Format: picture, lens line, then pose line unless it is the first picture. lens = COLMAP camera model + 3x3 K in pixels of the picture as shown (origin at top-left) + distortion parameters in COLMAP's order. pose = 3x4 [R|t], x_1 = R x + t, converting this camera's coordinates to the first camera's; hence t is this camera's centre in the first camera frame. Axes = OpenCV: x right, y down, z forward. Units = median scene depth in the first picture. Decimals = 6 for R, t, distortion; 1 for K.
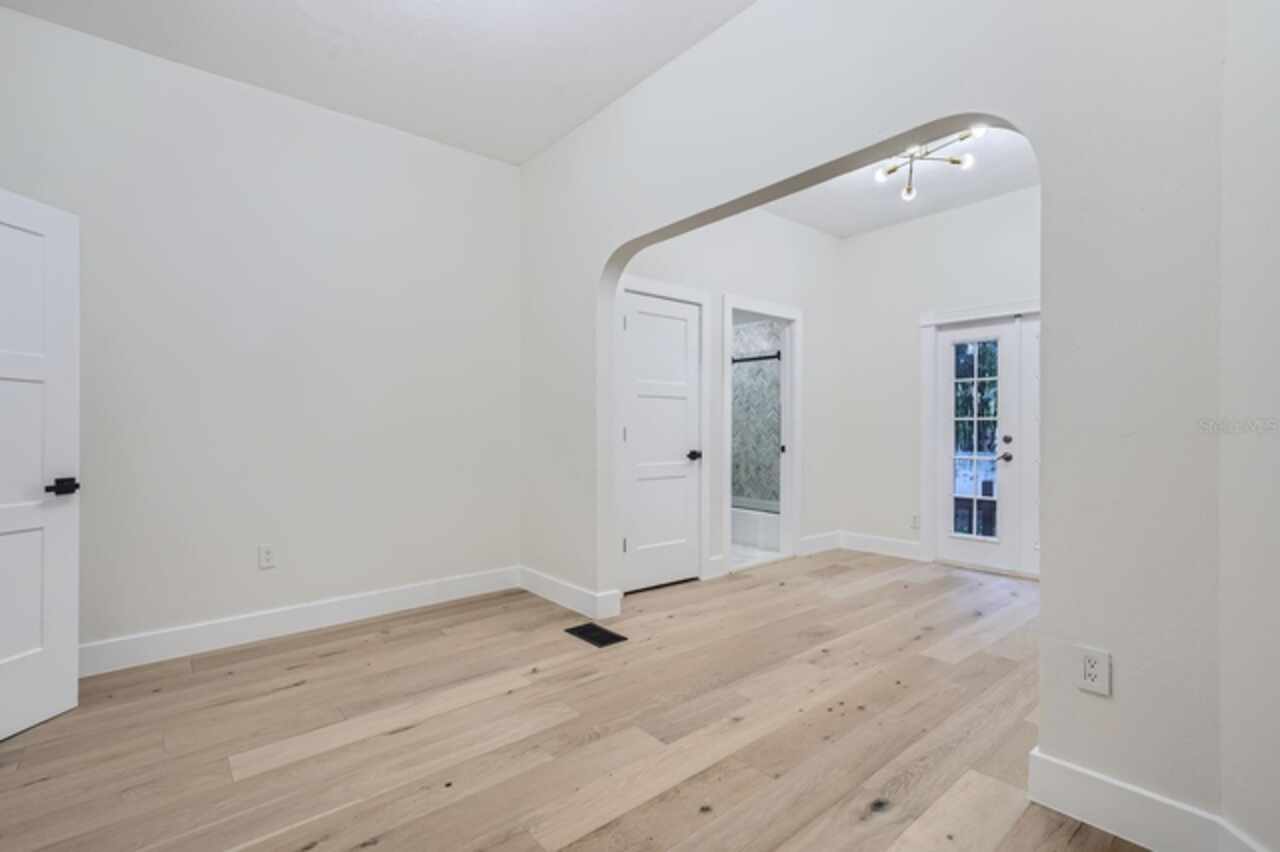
lens RADIAL K [[589.8, 0, 648.4], [0, 589.8, 435.9], [0, 0, 1]] dist [-0.003694, 0.002172]
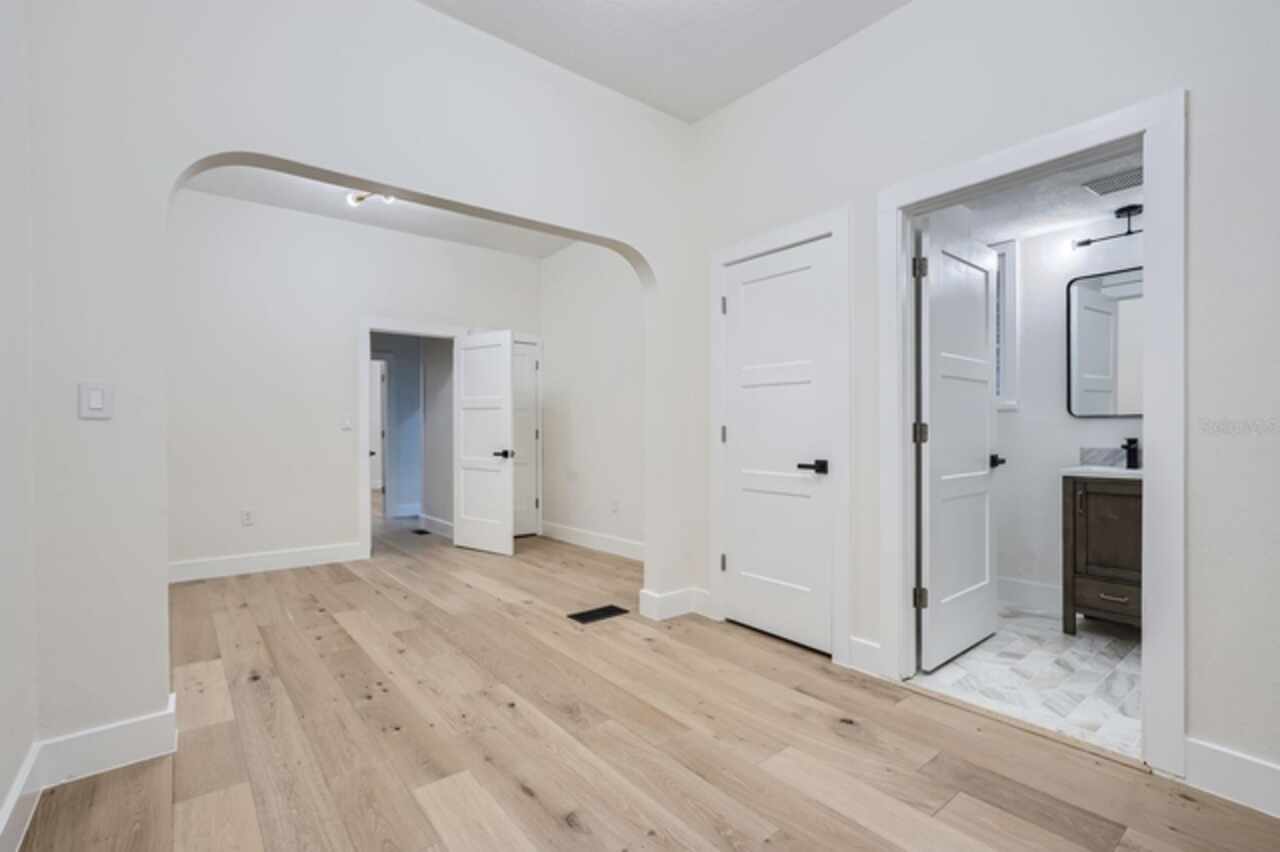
lens RADIAL K [[589.8, 0, 634.1], [0, 589.8, 433.2], [0, 0, 1]] dist [-0.003694, 0.002172]
pose [[-0.049573, 0.005045, -0.998758, 0.731799], [-0.002552, 0.999983, 0.005177, -0.007555], [0.998767, 0.002805, -0.049559, 0.806282]]
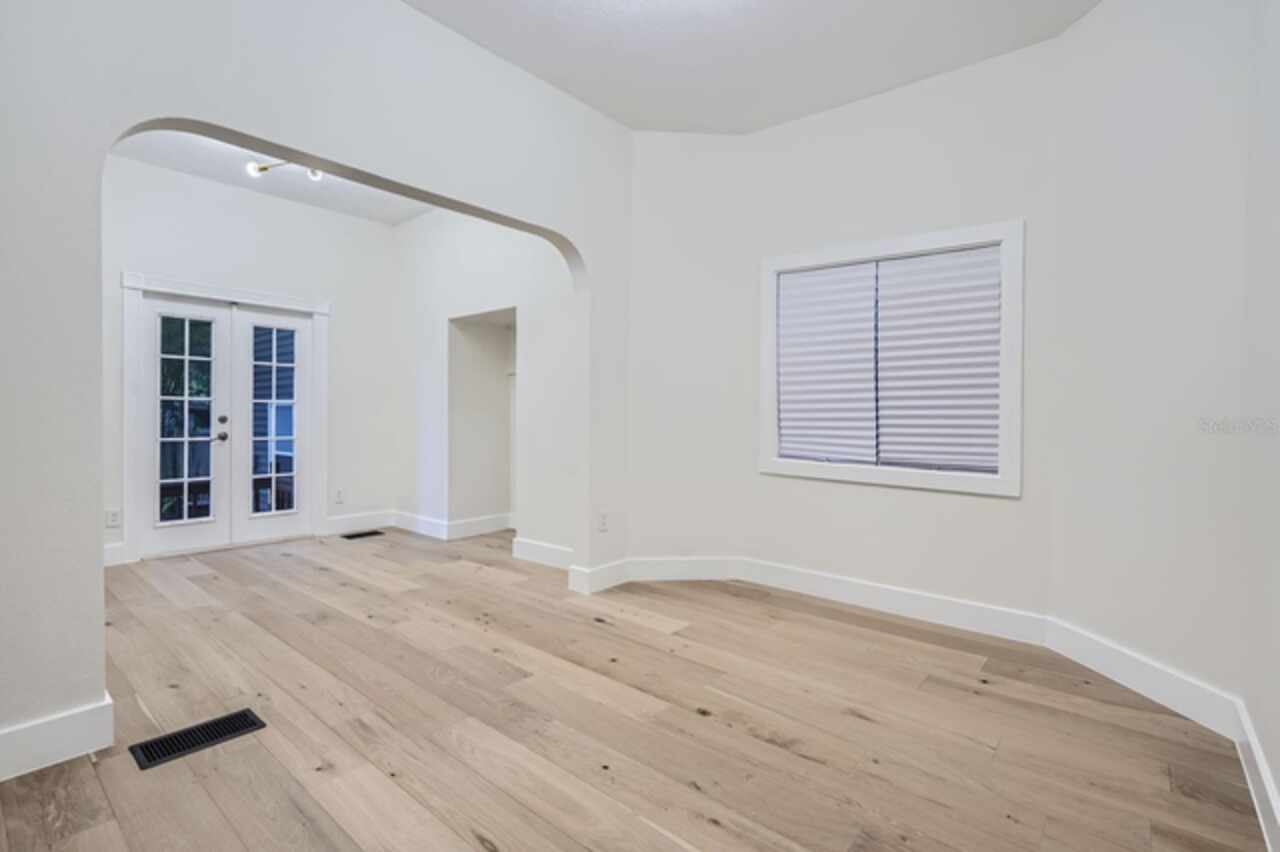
lens RADIAL K [[589.8, 0, 630.6], [0, 589.8, 431.5], [0, 0, 1]] dist [-0.003694, 0.002172]
pose [[-0.142023, -0.028823, 0.989444, -0.548737], [0.001354, 0.999569, 0.029313, -0.002825], [-0.989862, 0.005503, -0.141923, 0.455861]]
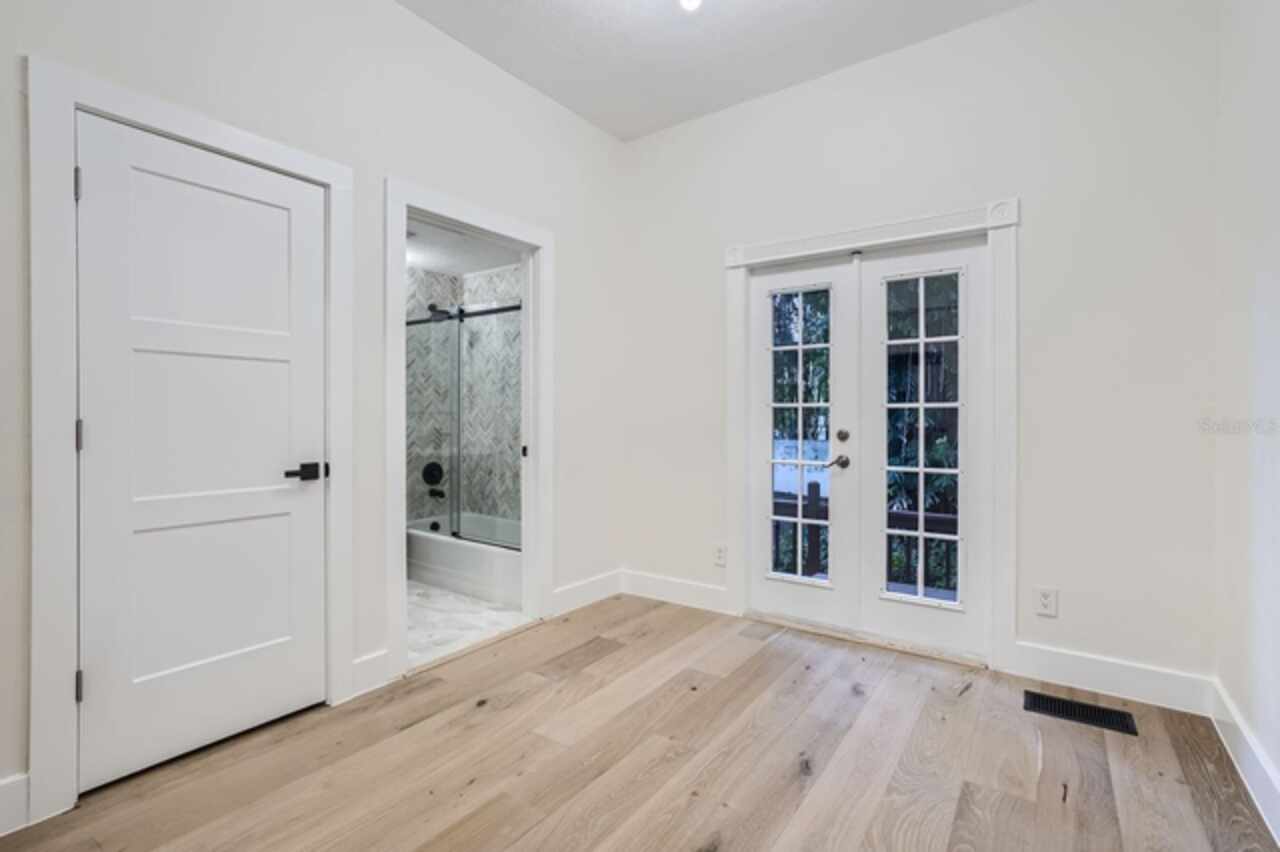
lens RADIAL K [[589.8, 0, 643.2], [0, 589.8, 424.5], [0, 0, 1]] dist [-0.003694, 0.002172]
pose [[0.969860, -0.002582, 0.243650, 0.231652], [0.001830, 0.999993, 0.003310, -0.009792], [-0.243657, -0.002764, 0.969858, 0.416571]]
